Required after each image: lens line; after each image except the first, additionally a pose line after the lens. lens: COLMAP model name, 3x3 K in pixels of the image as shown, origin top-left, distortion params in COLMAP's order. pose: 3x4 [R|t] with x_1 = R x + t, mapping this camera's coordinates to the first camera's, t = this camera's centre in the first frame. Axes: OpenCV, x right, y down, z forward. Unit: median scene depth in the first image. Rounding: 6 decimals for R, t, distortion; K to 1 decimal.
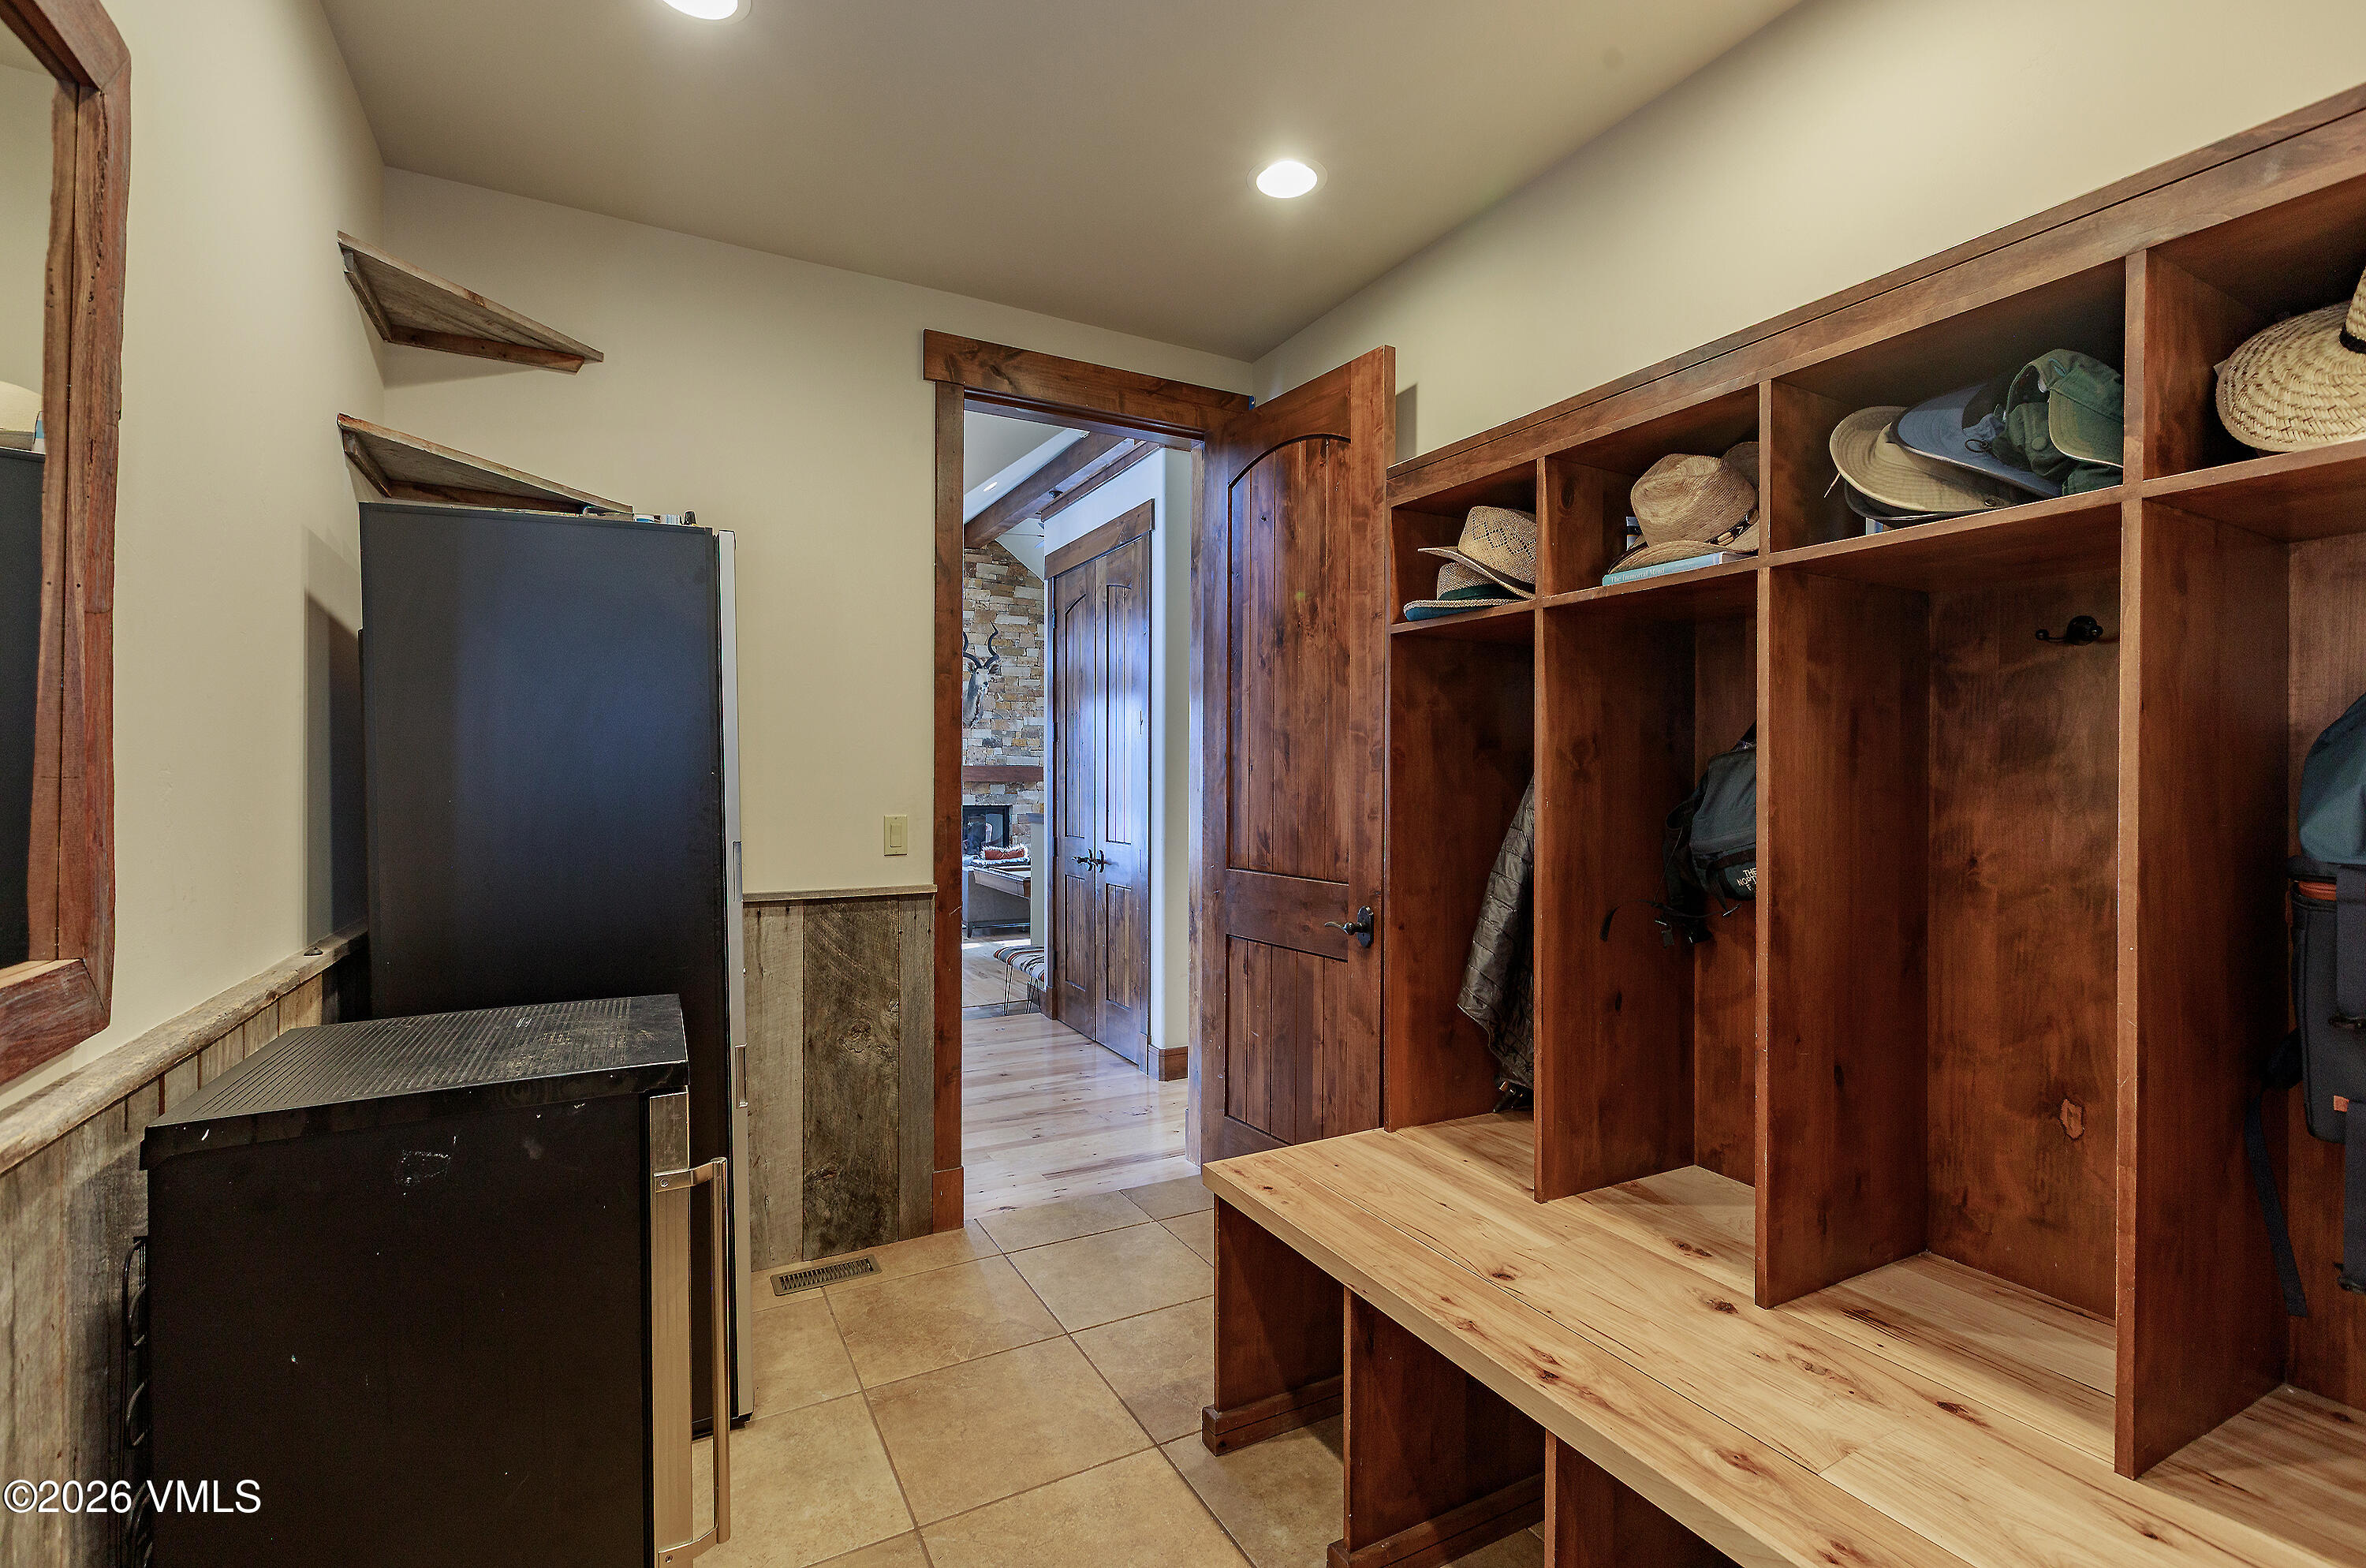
lens RADIAL K [[1060.8, 0, 1179.9], [0, 1060.8, 783.7], [0, 0, 1]] dist [0.008579, 0.000191]
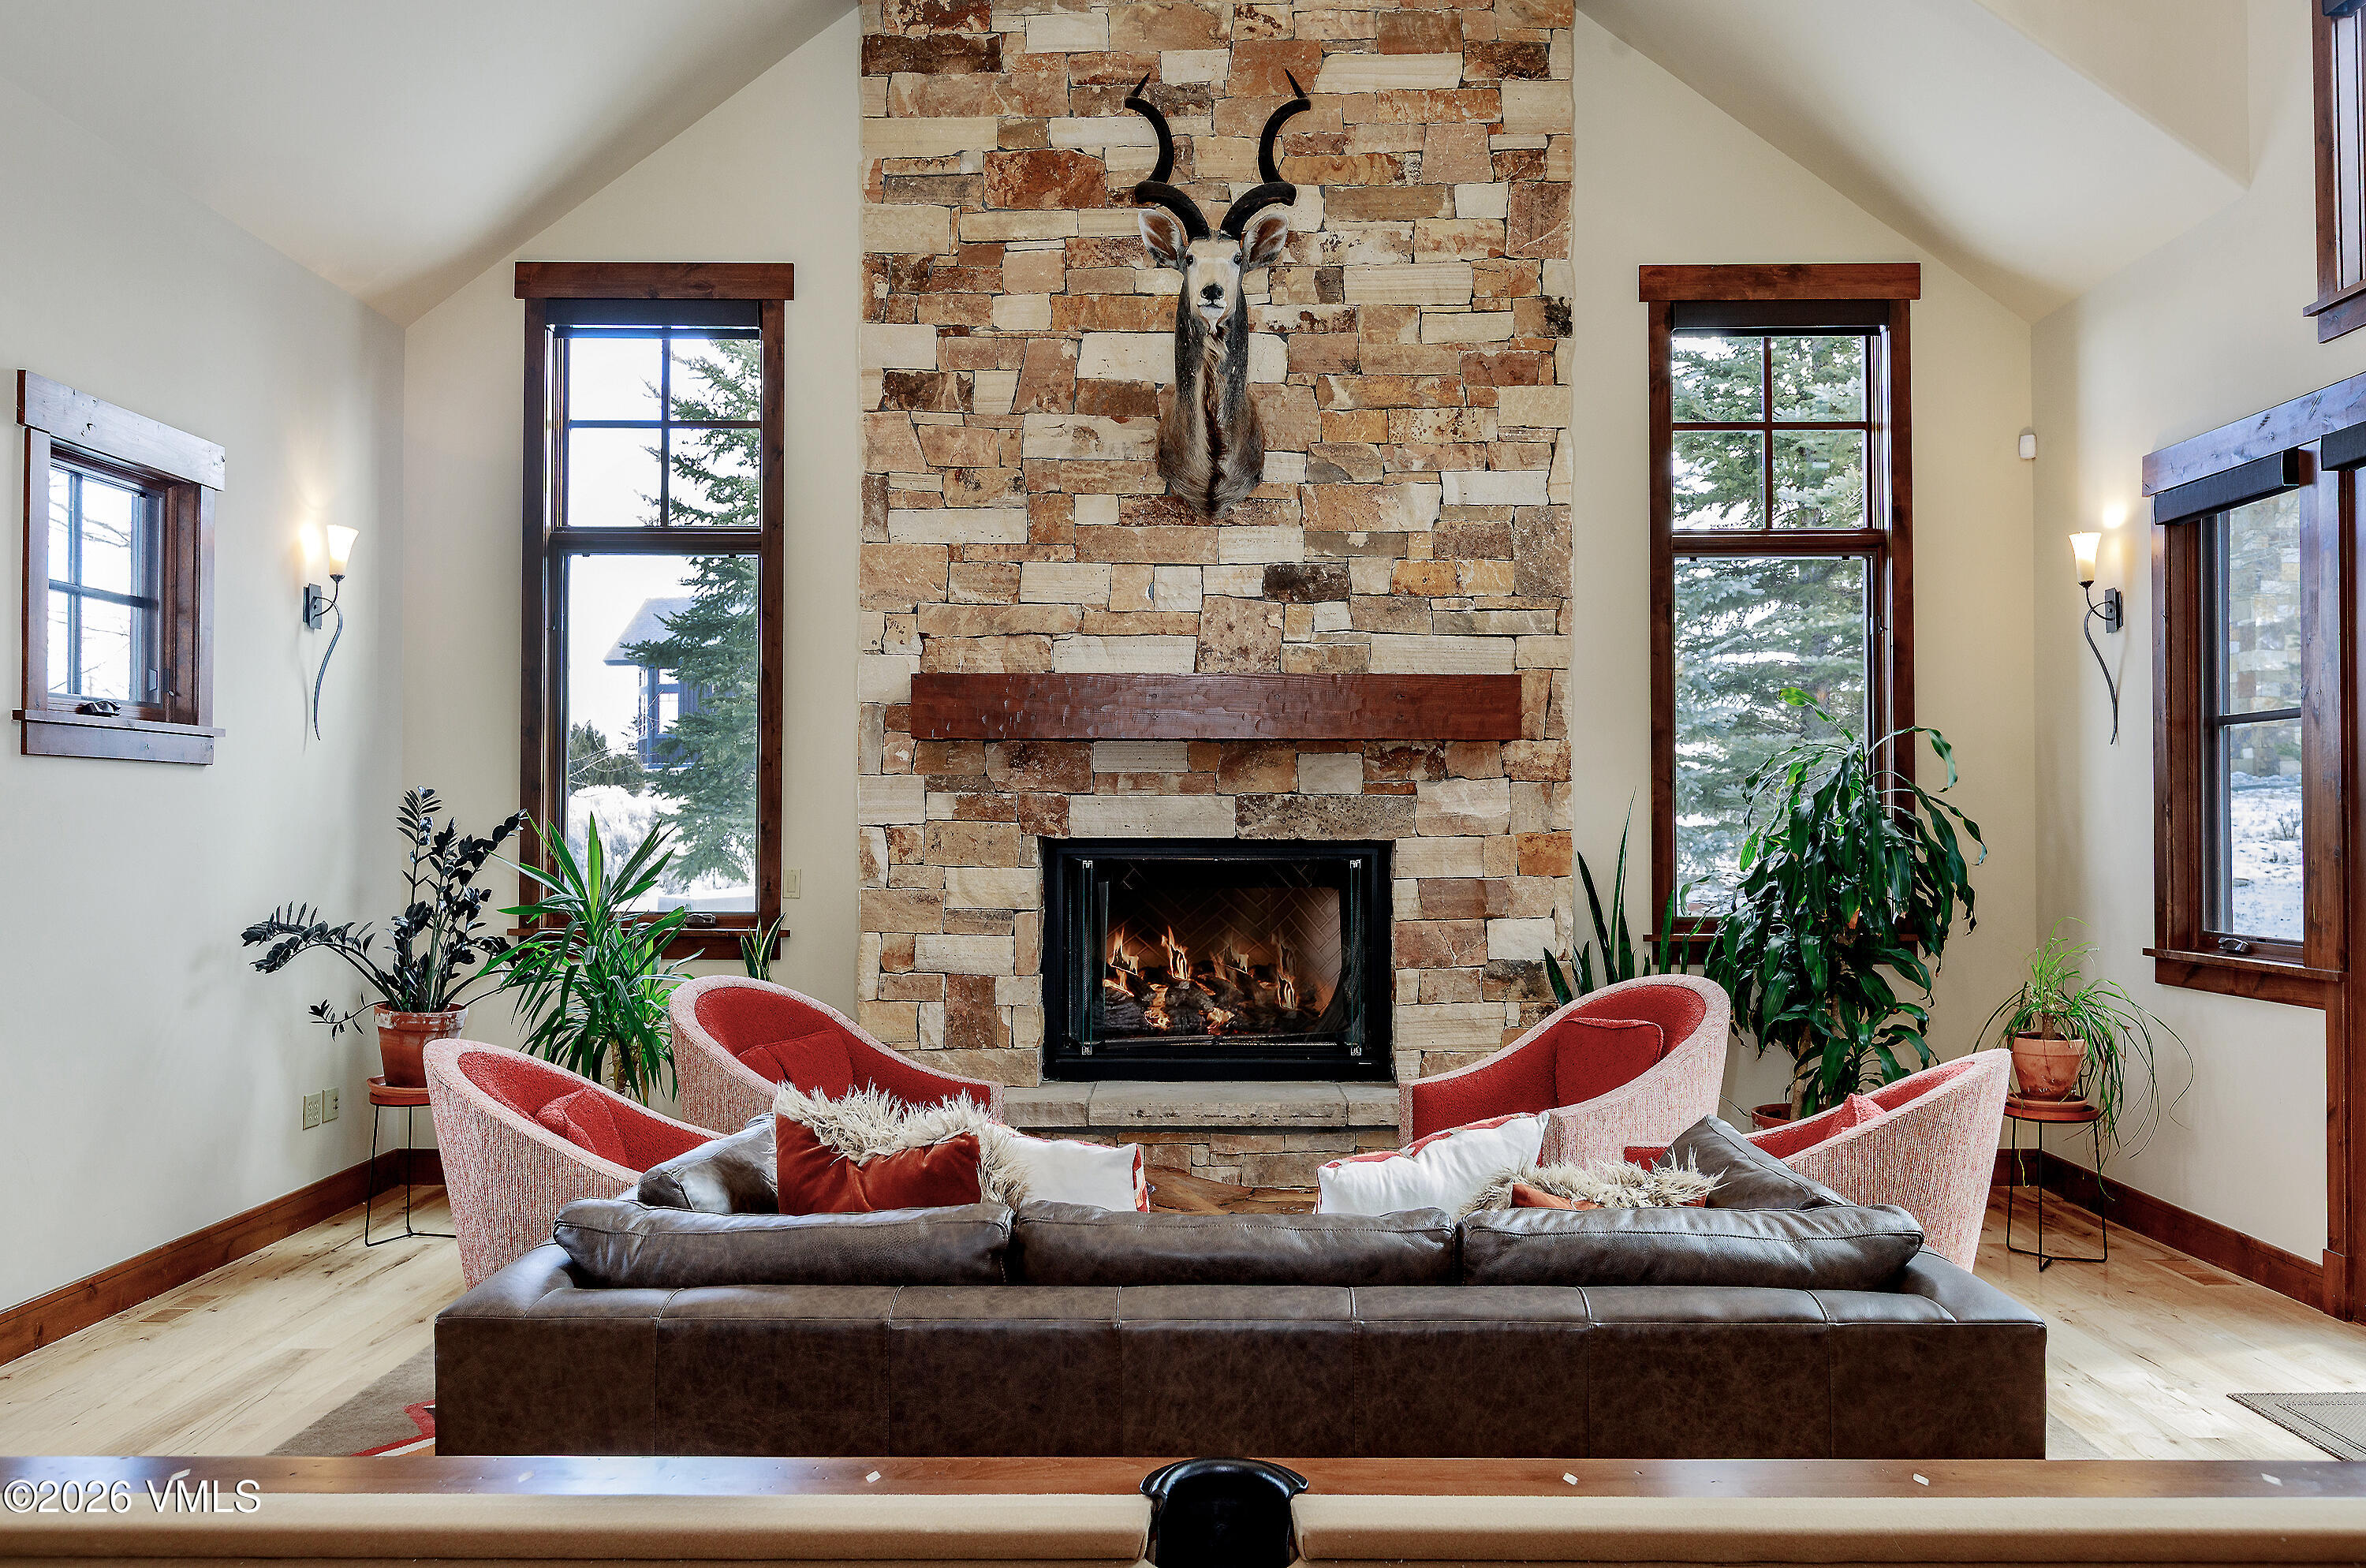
lens RADIAL K [[1752.5, 0, 1186.7], [0, 1752.5, 798.9], [0, 0, 1]] dist [0.009531, 0.001693]
pose [[0.877004, -0.012755, -0.480315, -0.009197], [0.000207, 0.999657, -0.026170, 0.021416], [0.480484, 0.022851, 0.876706, 0.632546]]
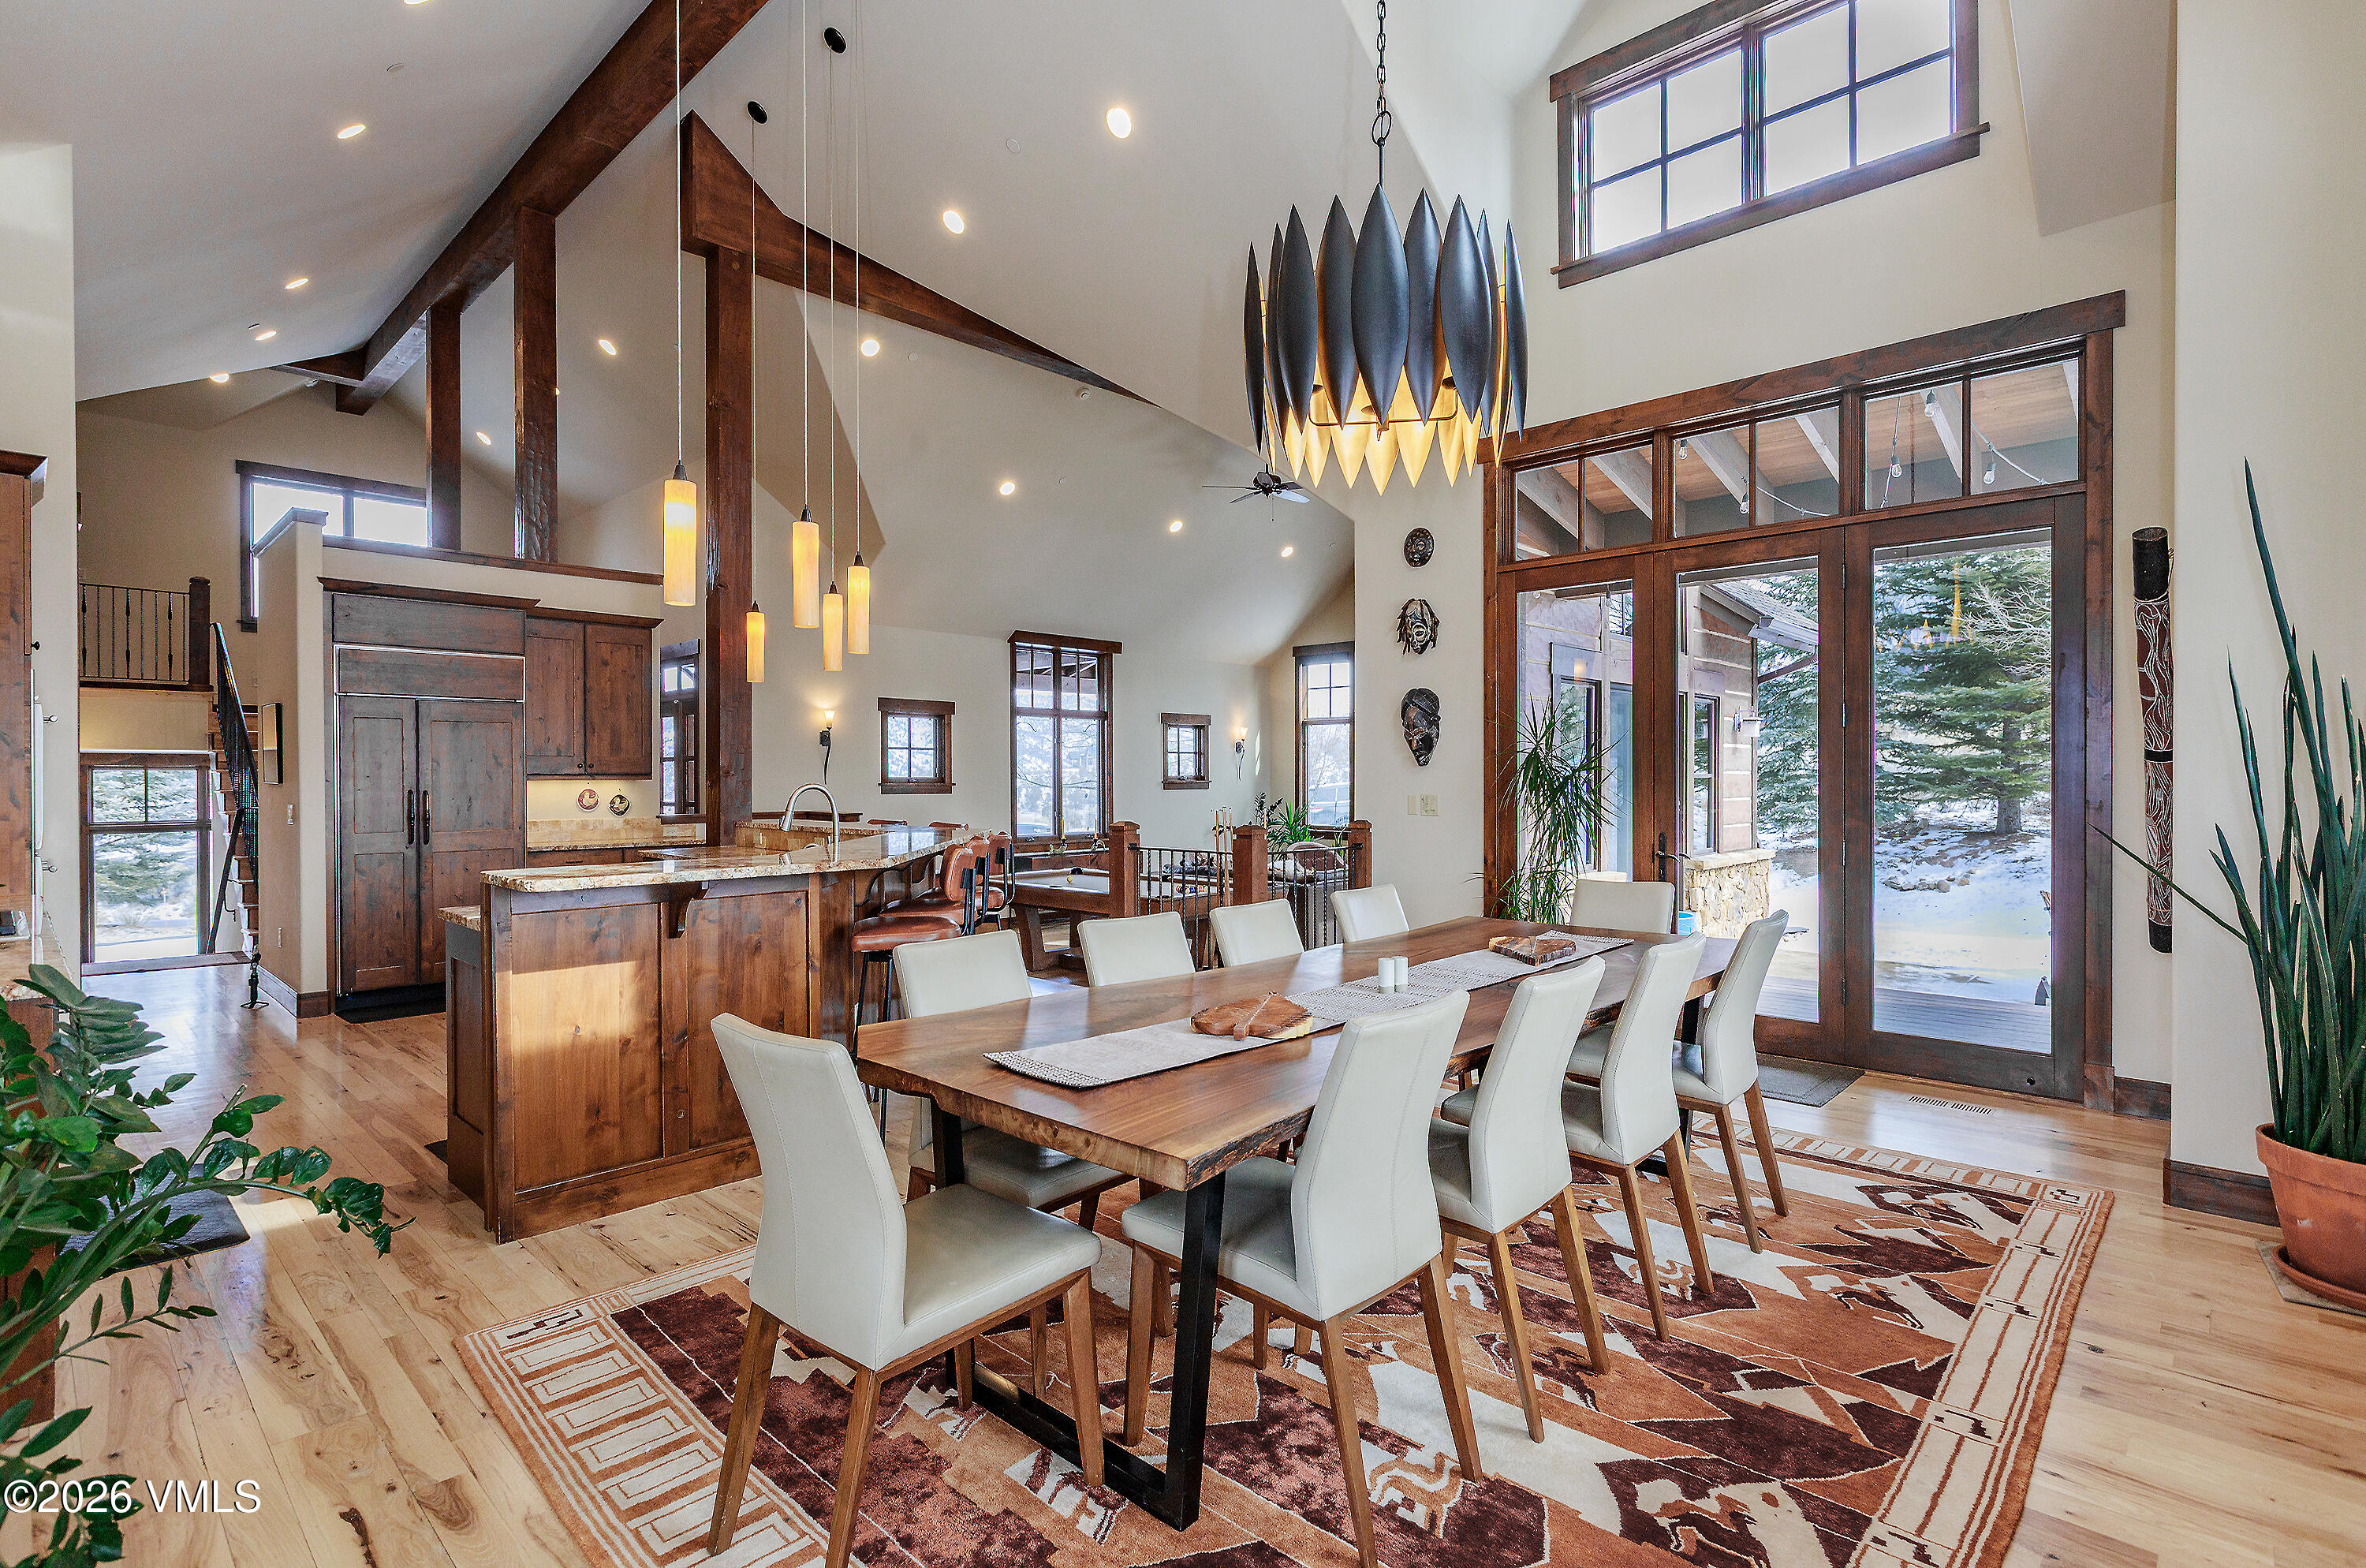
lens RADIAL K [[1116.0, 0, 1190.1], [0, 1116.0, 782.6], [0, 0, 1]] dist [0.005337, 0.000676]
pose [[0.325507, -0.001544, -0.945538, 0.567800], [-0.001398, 0.999997, -0.002114, 0.001948], [0.945539, 0.002010, 0.325504, 0.512721]]
